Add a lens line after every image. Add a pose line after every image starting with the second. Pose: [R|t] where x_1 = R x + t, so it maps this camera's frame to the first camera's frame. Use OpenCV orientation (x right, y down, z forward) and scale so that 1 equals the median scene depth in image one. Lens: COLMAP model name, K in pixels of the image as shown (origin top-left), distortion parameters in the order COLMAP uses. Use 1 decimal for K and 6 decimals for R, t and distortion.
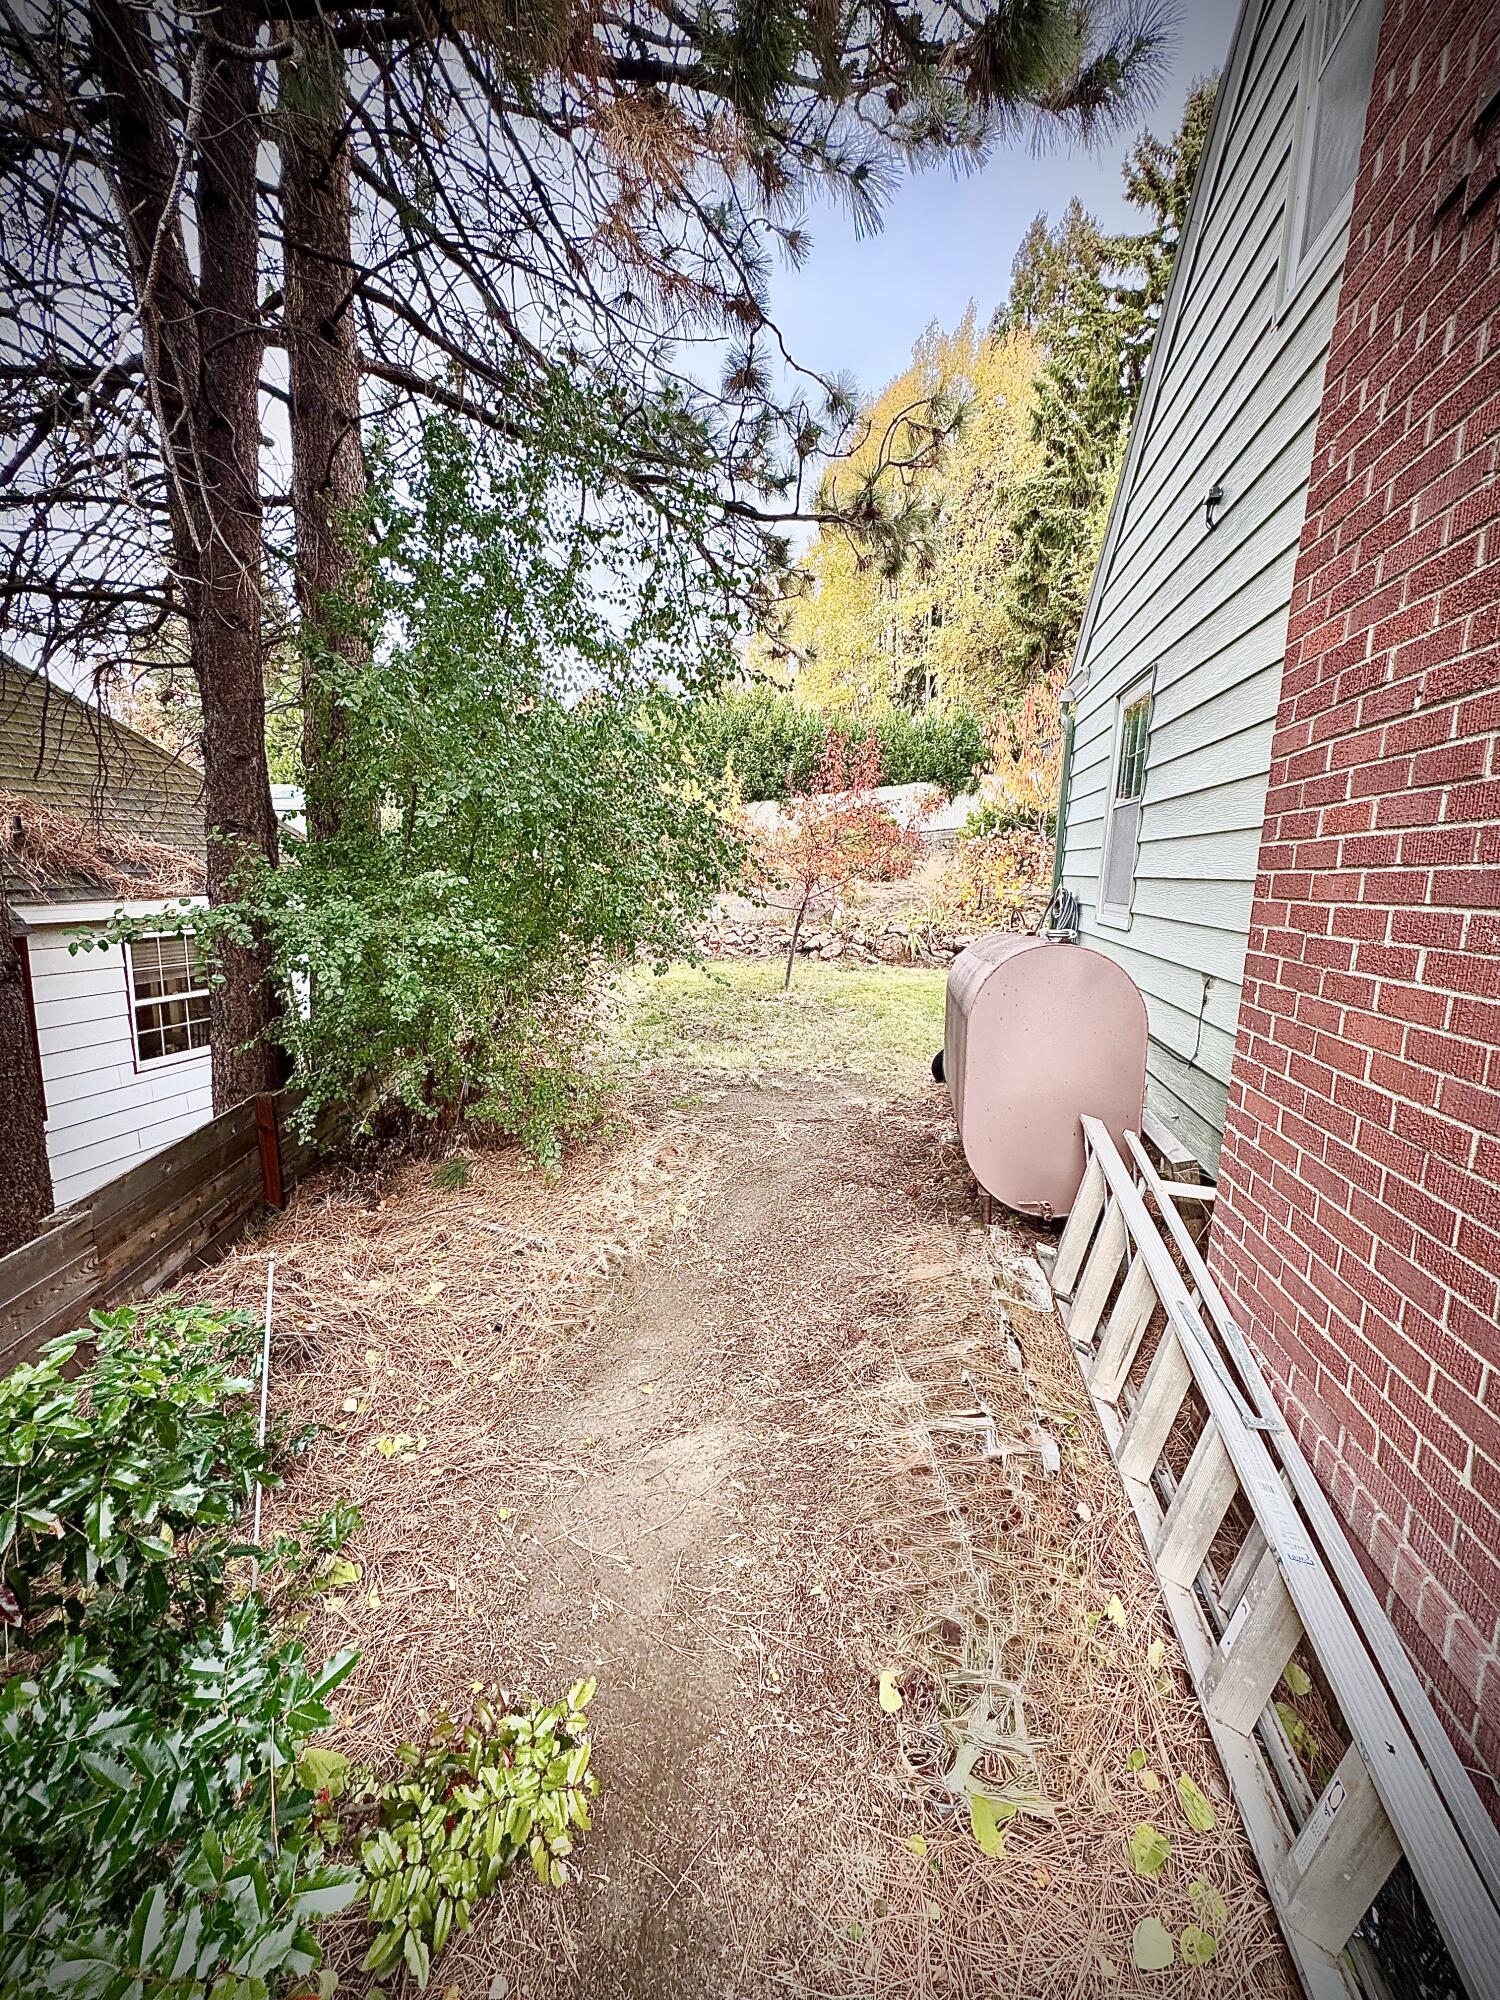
lens RADIAL K [[792.8, 0, 751.6], [0, 792.8, 999.7], [0, 0, 1]] dist [-0.003203, 0.000215]
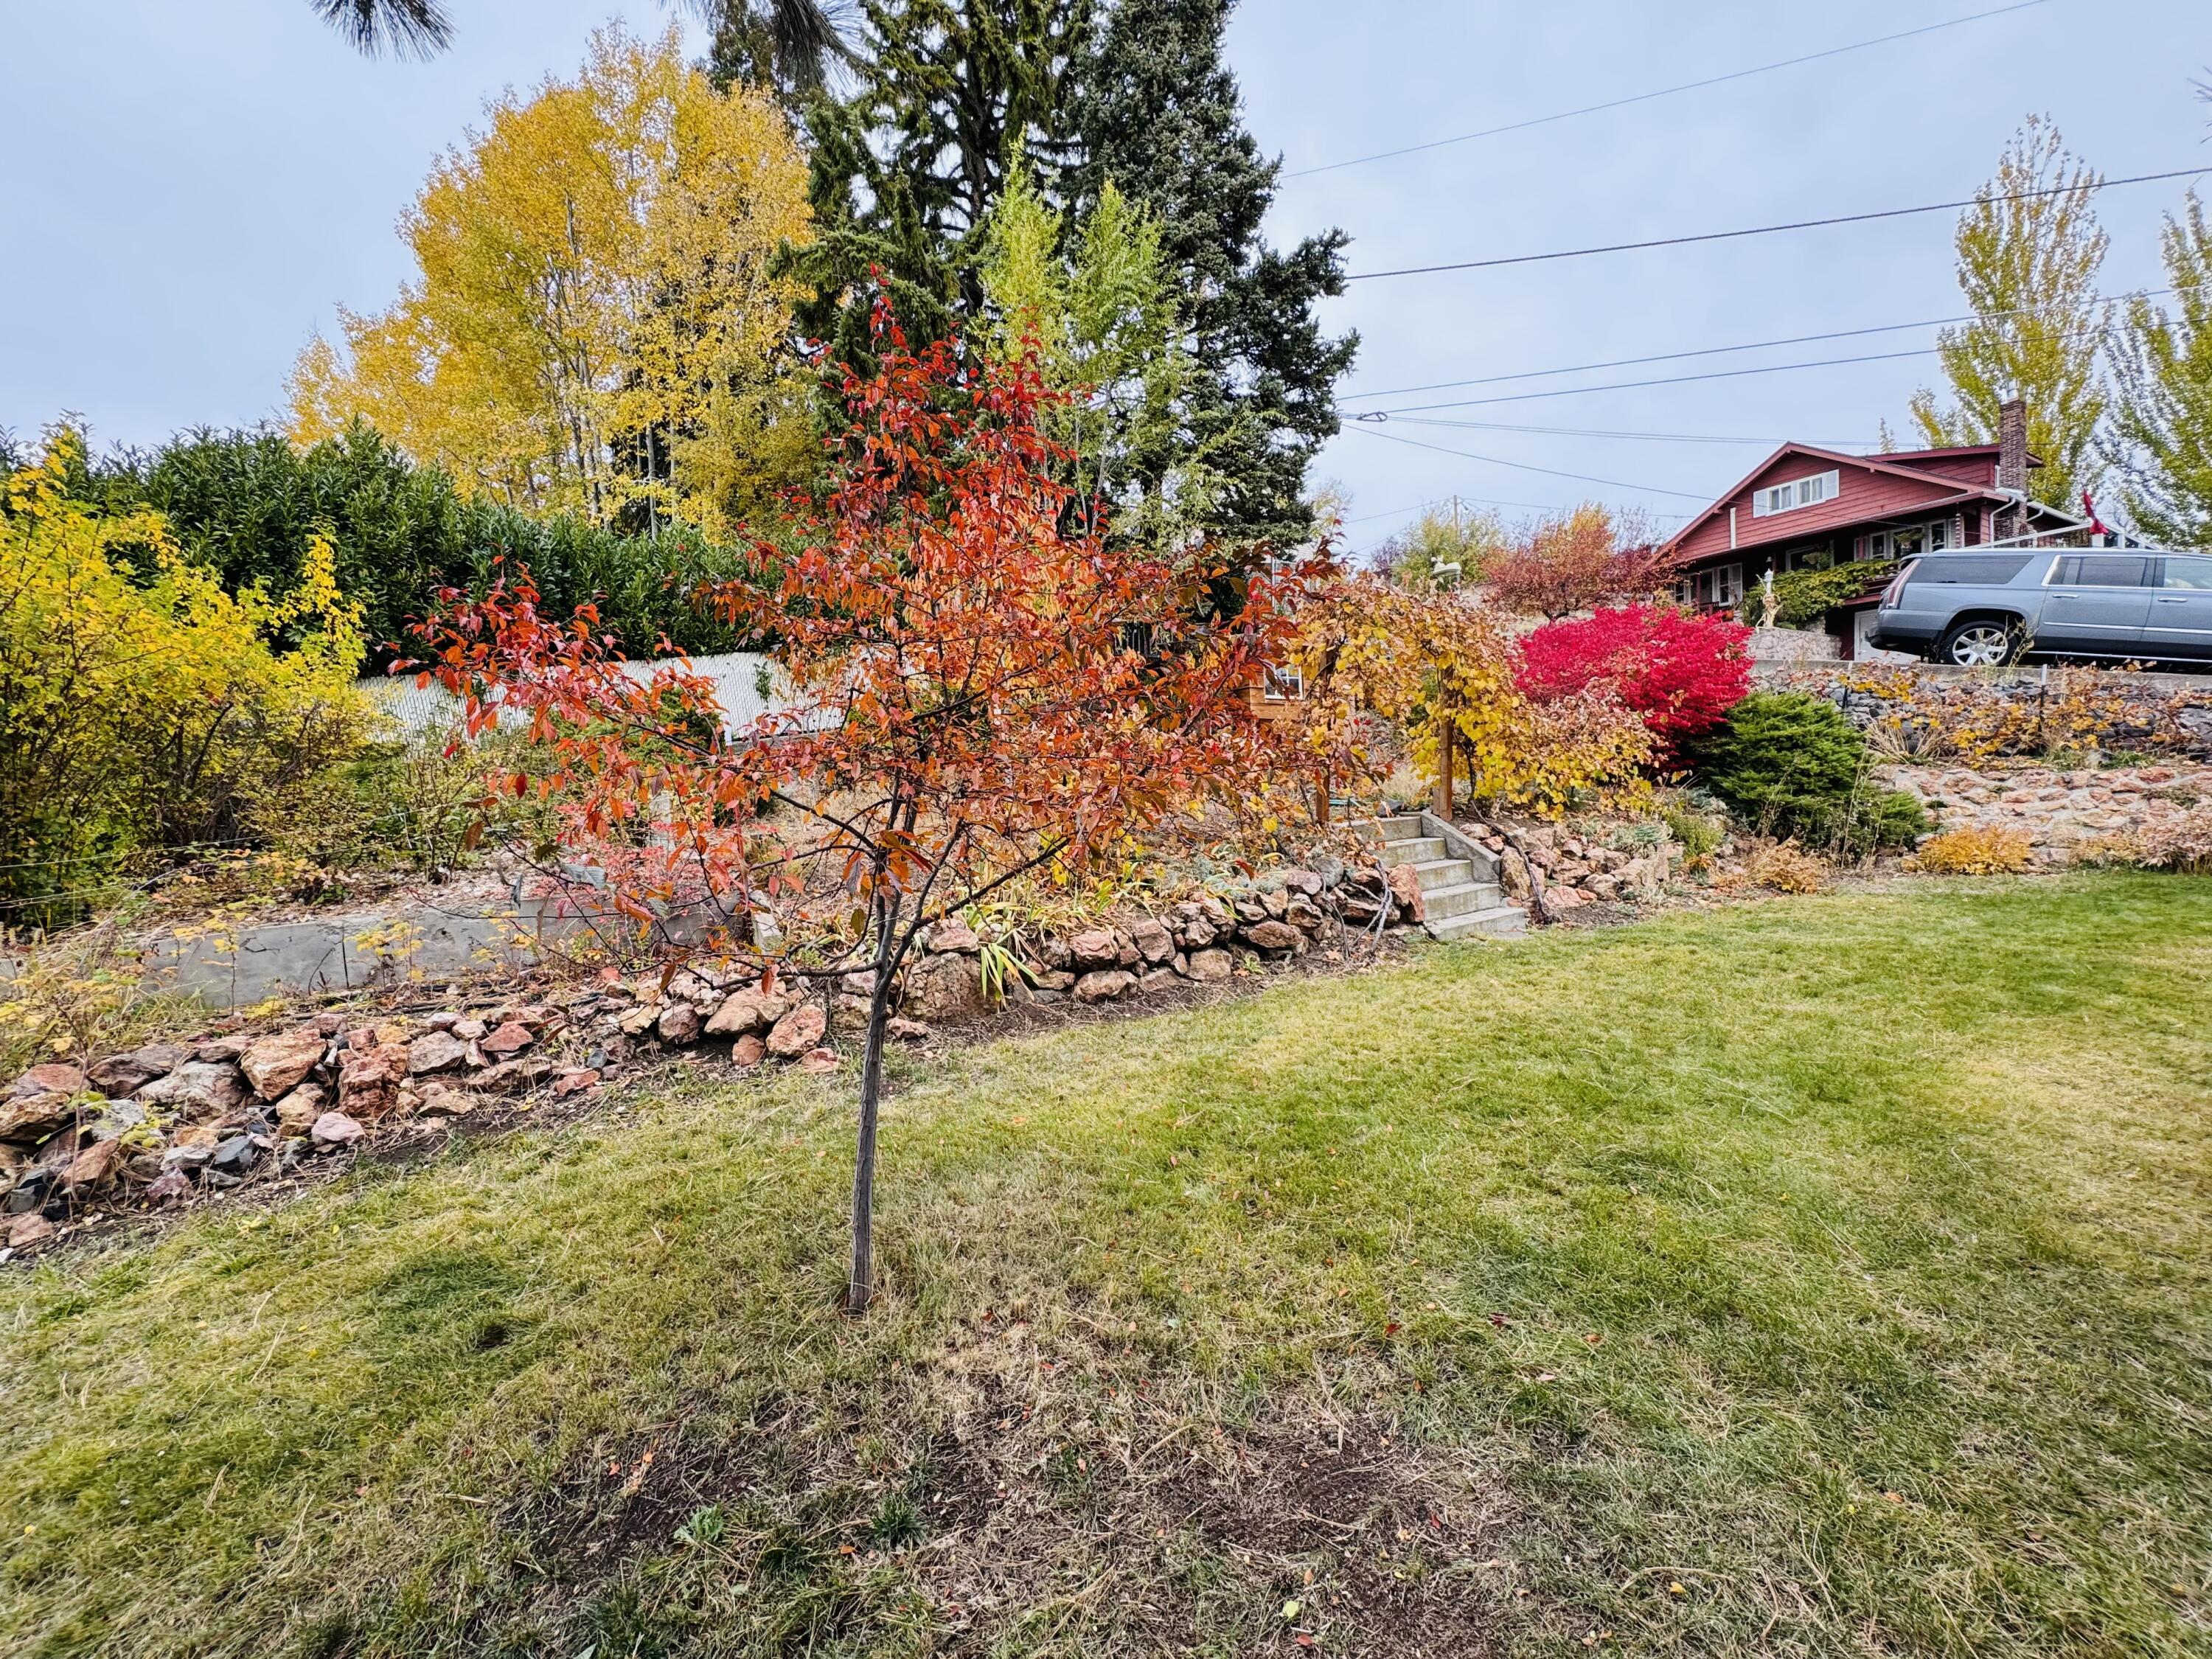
lens RADIAL K [[876.8, 0, 1097.9], [0, 876.8, 830.2], [0, 0, 1]] dist [-0.003203, 0.000215]
pose [[0.741699, -0.080981, 0.665826, -0.054673], [0.159565, 0.985489, -0.057888, -0.103536], [-0.651476, 0.149178, 0.743858, 0.587442]]
